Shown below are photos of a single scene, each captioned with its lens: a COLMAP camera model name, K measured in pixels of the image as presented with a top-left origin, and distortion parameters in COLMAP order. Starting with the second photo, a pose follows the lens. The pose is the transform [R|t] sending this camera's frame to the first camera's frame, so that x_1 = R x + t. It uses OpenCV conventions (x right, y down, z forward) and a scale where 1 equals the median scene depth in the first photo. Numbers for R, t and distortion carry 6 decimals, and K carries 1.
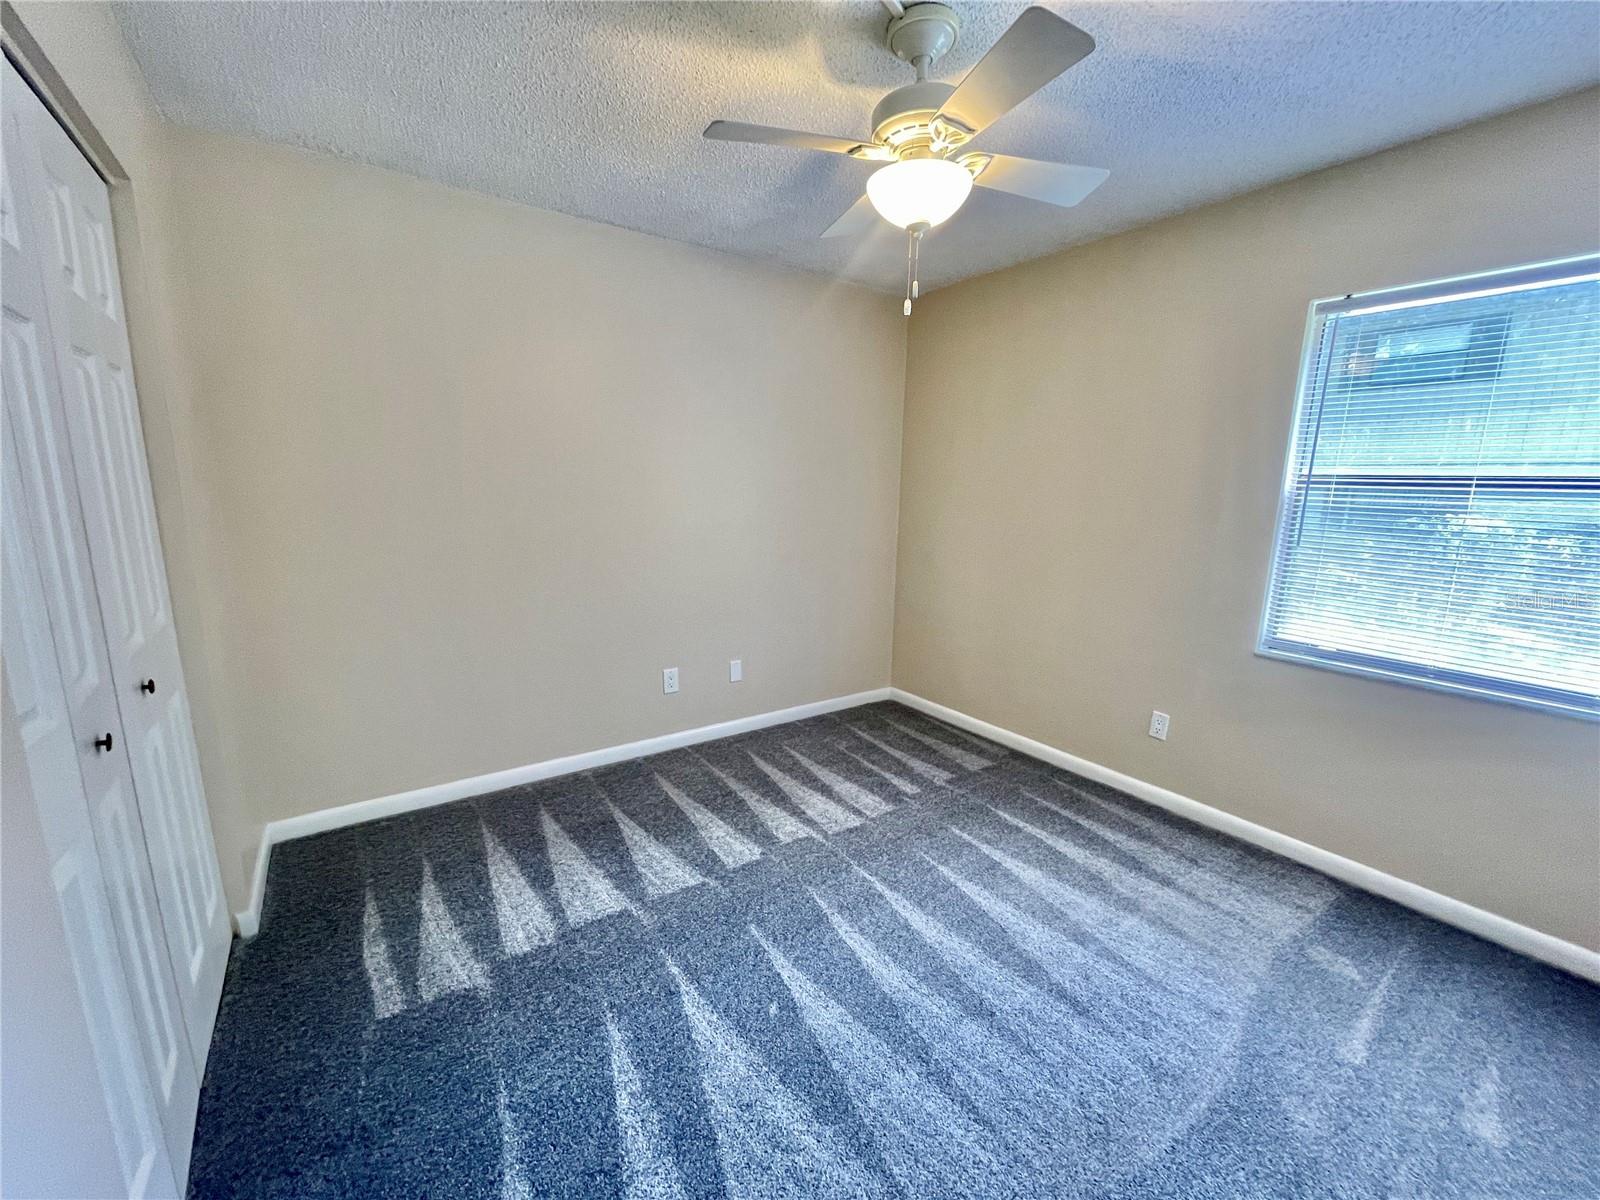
lens RADIAL K [[643.4, 0, 804.2], [0, 643.4, 603.4], [0, 0, 1]] dist [-0.010992, 0.002319]
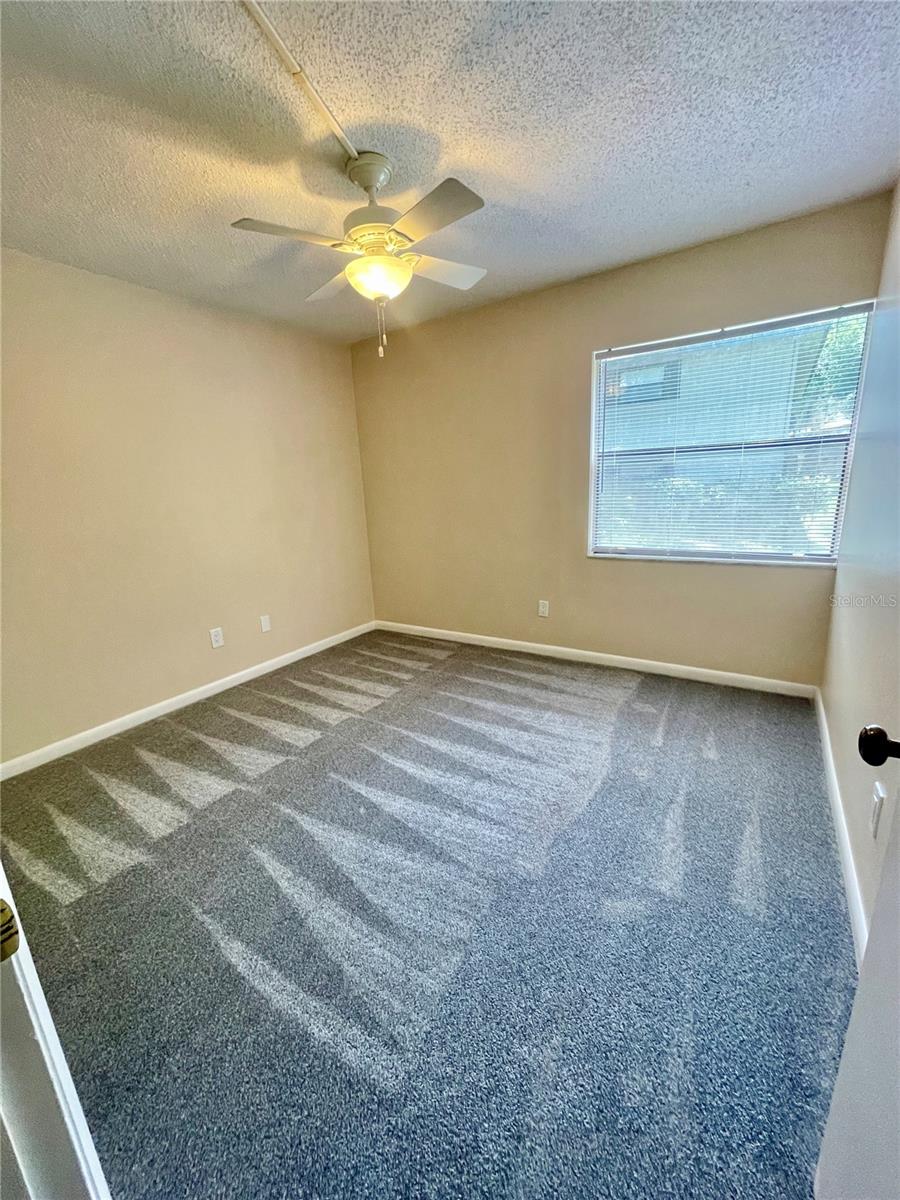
lens RADIAL K [[482.6, 0, 446.2], [0, 482.6, 599.8], [0, 0, 1]] dist [-0.010992, 0.002319]
pose [[0.929080, -0.151781, 0.337302, -0.151386], [0.135999, 0.988227, 0.070084, 0.062162], [-0.343969, -0.019241, 0.938784, -0.137525]]
